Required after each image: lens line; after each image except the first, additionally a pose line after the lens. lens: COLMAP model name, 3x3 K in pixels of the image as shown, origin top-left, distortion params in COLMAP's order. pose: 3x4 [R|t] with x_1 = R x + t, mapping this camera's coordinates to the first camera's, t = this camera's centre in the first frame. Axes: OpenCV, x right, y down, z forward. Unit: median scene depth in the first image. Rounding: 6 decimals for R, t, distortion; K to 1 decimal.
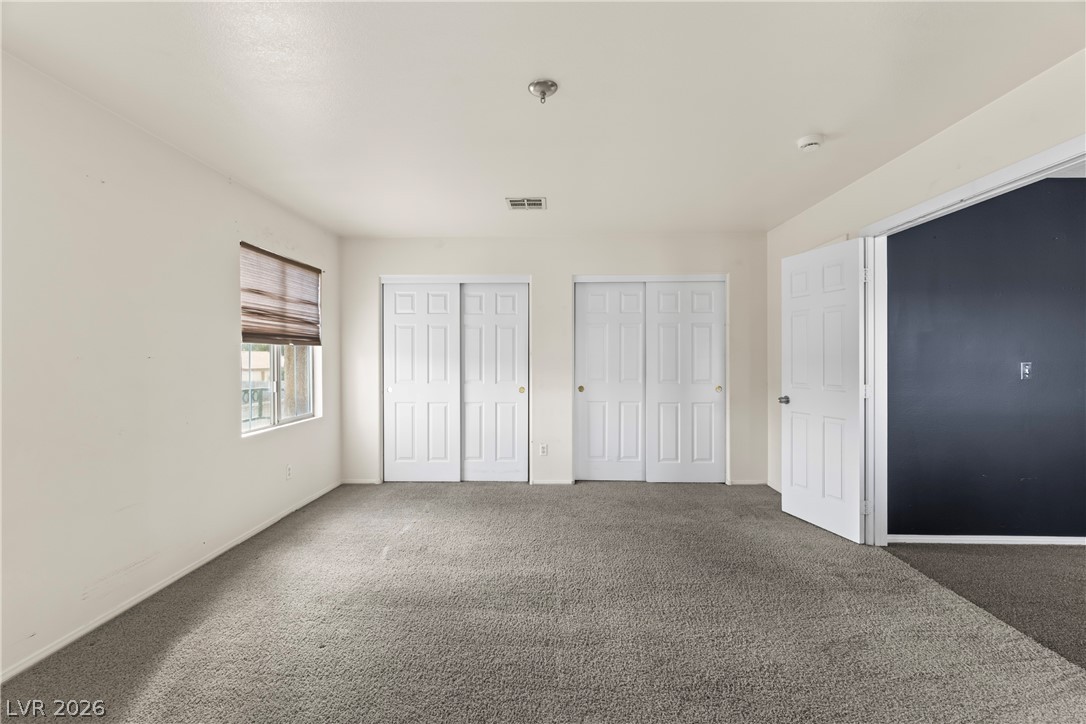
lens RADIAL K [[510.7, 0, 543.5], [0, 510.7, 359.6], [0, 0, 1]] dist [0.000431, 0.000183]
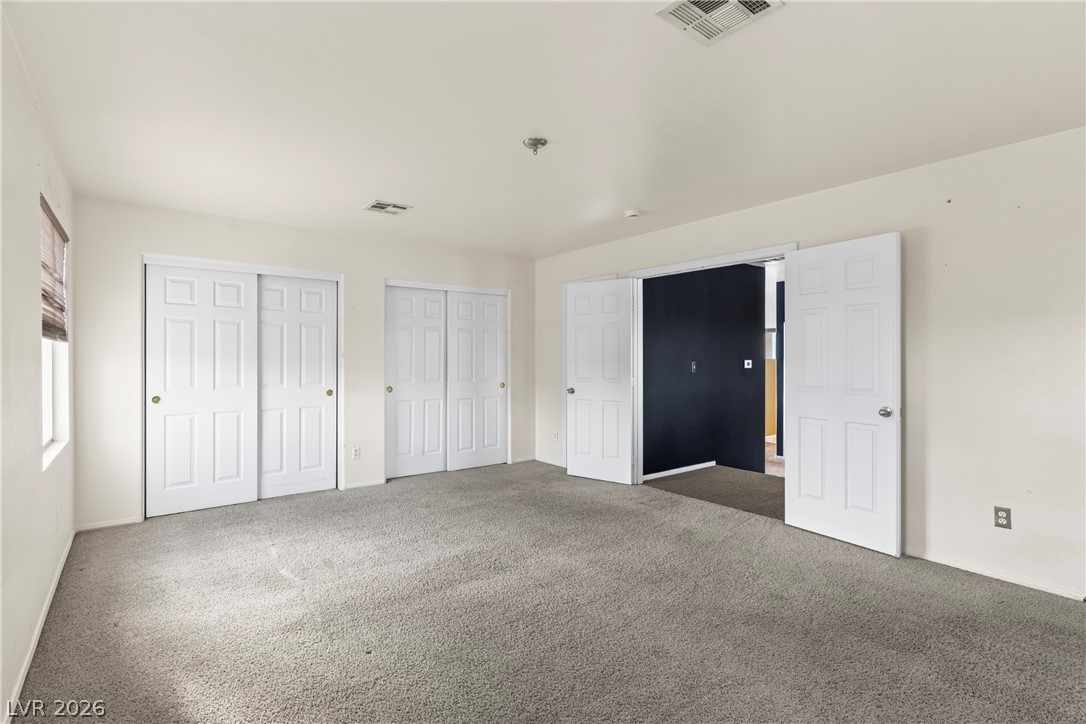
lens RADIAL K [[510.7, 0, 543.5], [0, 510.7, 359.6], [0, 0, 1]] dist [0.000431, 0.000183]
pose [[0.770784, 0.000027, 0.637096, -0.348274], [0.001616, 0.999997, -0.001999, 0.000010], [-0.637094, 0.002570, 0.770782, 0.011996]]
